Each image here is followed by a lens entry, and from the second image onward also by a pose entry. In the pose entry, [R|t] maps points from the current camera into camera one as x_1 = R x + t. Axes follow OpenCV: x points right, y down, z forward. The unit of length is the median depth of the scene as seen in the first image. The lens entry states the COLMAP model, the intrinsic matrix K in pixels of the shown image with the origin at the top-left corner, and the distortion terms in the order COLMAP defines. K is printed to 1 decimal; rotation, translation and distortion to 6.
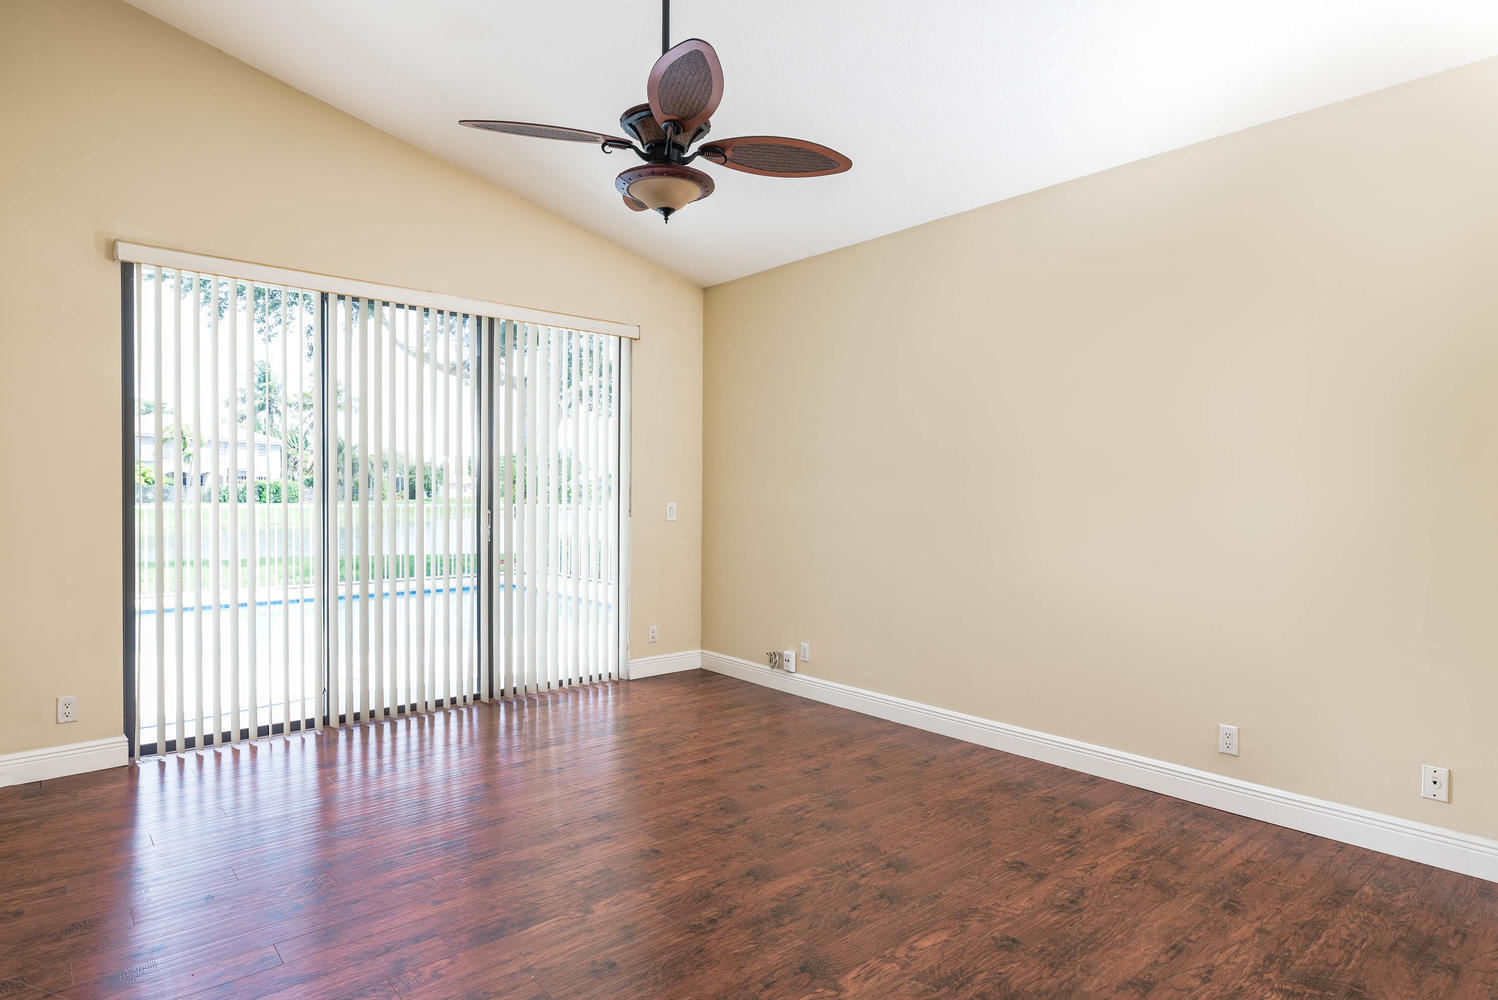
lens RADIAL K [[822.8, 0, 750.9], [0, 822.8, 541.4], [0, 0, 1]] dist [0.003051, 0.001194]
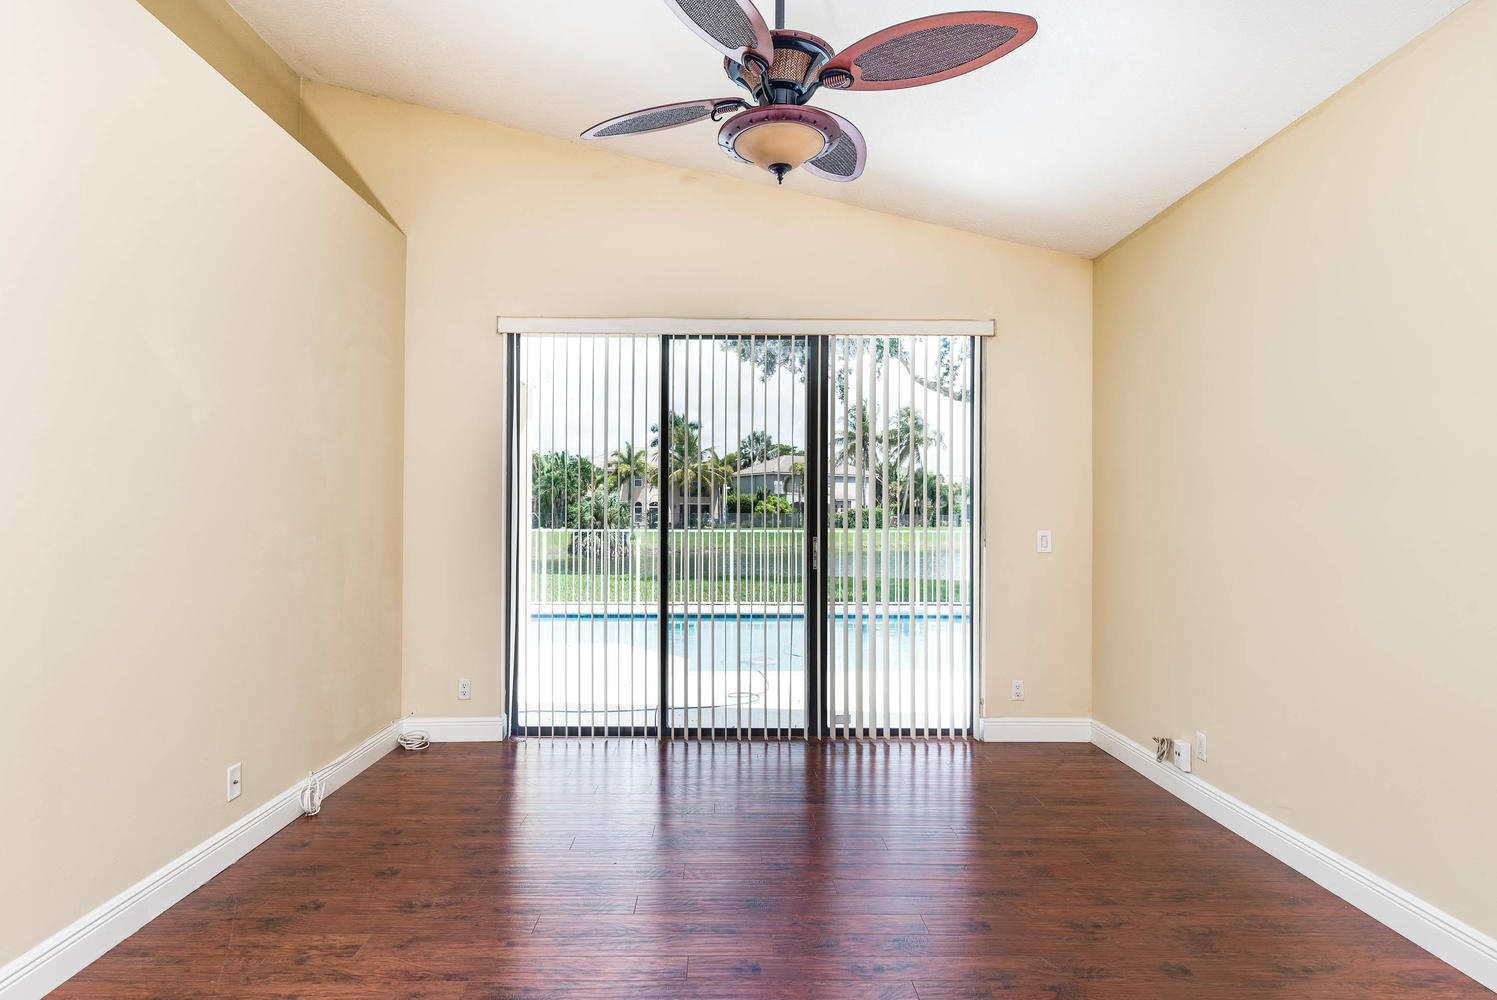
lens RADIAL K [[825.2, 0, 719.8], [0, 825.2, 518.0], [0, 0, 1]] dist [0.070215, -0.072867]
pose [[0.759743, -0.005752, -0.650198, 0.213812], [-0.033750, 0.998264, -0.048268, -0.007314], [0.649347, 0.058615, 0.758230, 0.195186]]
